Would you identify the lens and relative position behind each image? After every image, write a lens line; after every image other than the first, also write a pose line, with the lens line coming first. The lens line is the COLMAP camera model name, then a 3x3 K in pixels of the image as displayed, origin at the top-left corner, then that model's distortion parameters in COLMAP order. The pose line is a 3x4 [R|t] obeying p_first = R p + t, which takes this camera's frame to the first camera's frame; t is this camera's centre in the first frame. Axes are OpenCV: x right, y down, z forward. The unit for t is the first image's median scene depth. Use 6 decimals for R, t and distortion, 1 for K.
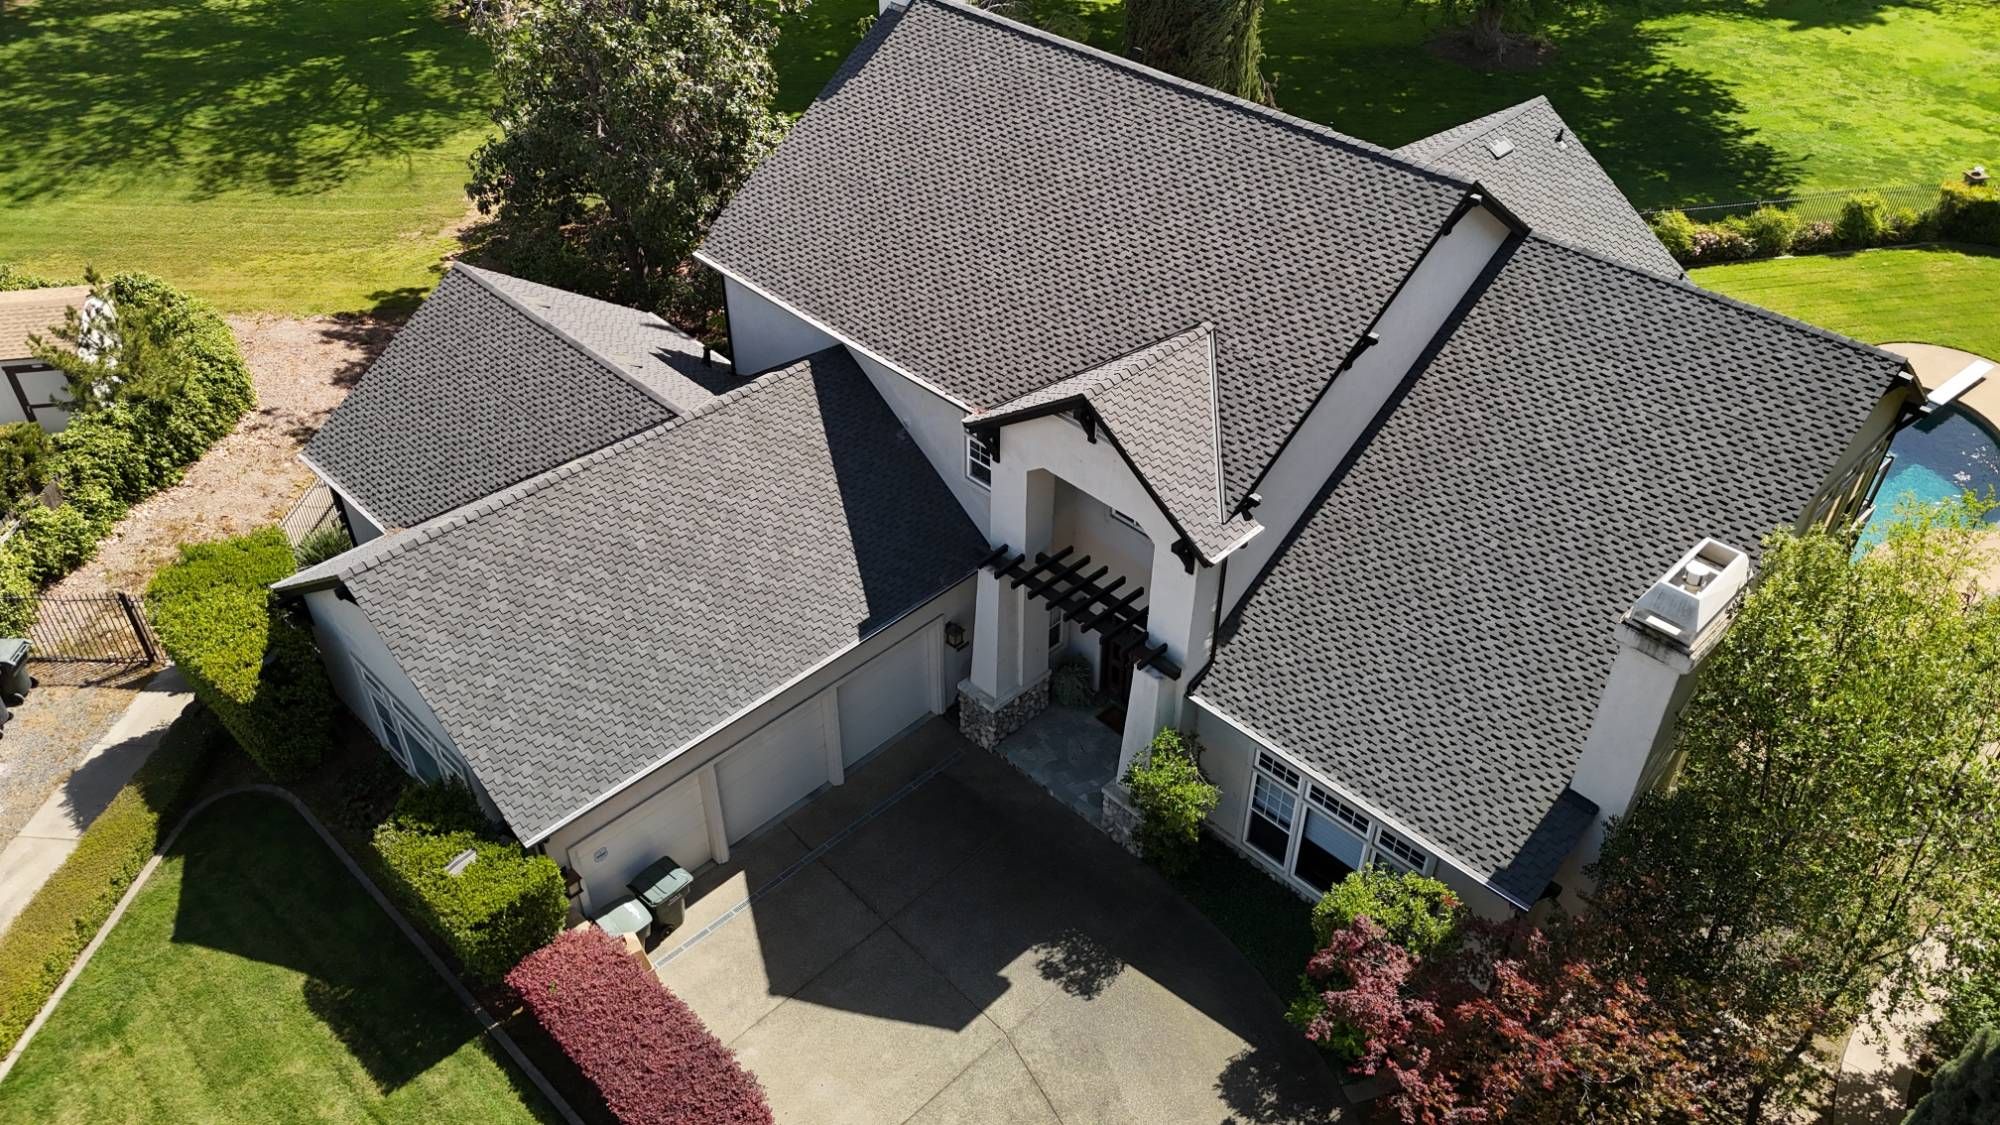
lens RADIAL K [[1465.0, 0, 1000.0], [0, 1465.0, 562.5], [0, 0, 1]] dist [0.081185, -0.093264]
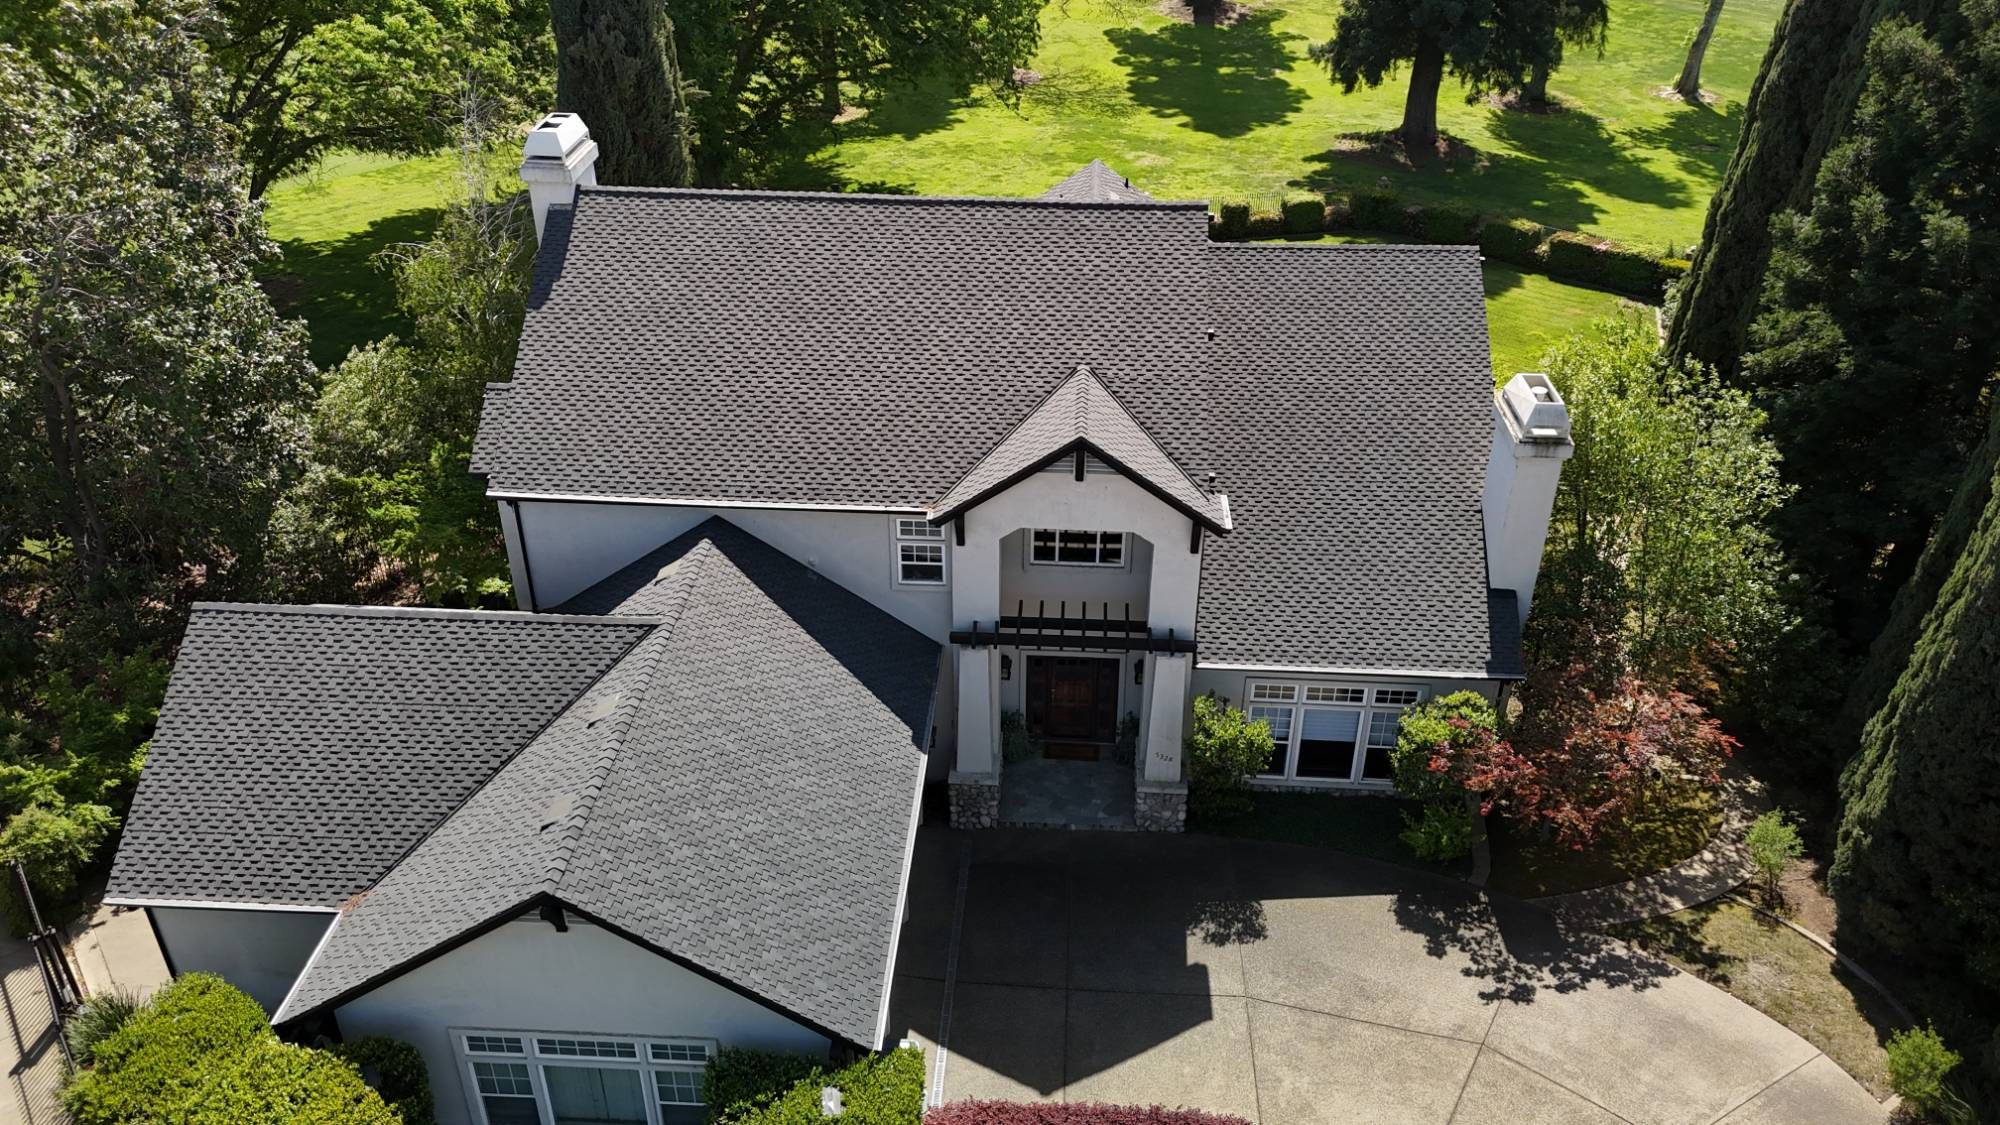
lens RADIAL K [[1465.0, 0, 1000.0], [0, 1465.0, 562.5], [0, 0, 1]] dist [0.081185, -0.093264]
pose [[0.748431, -0.346610, 0.565432, -0.599970], [0.414674, 0.909926, 0.008904, -0.056142], [-0.517588, 0.227806, 0.824747, 0.104969]]
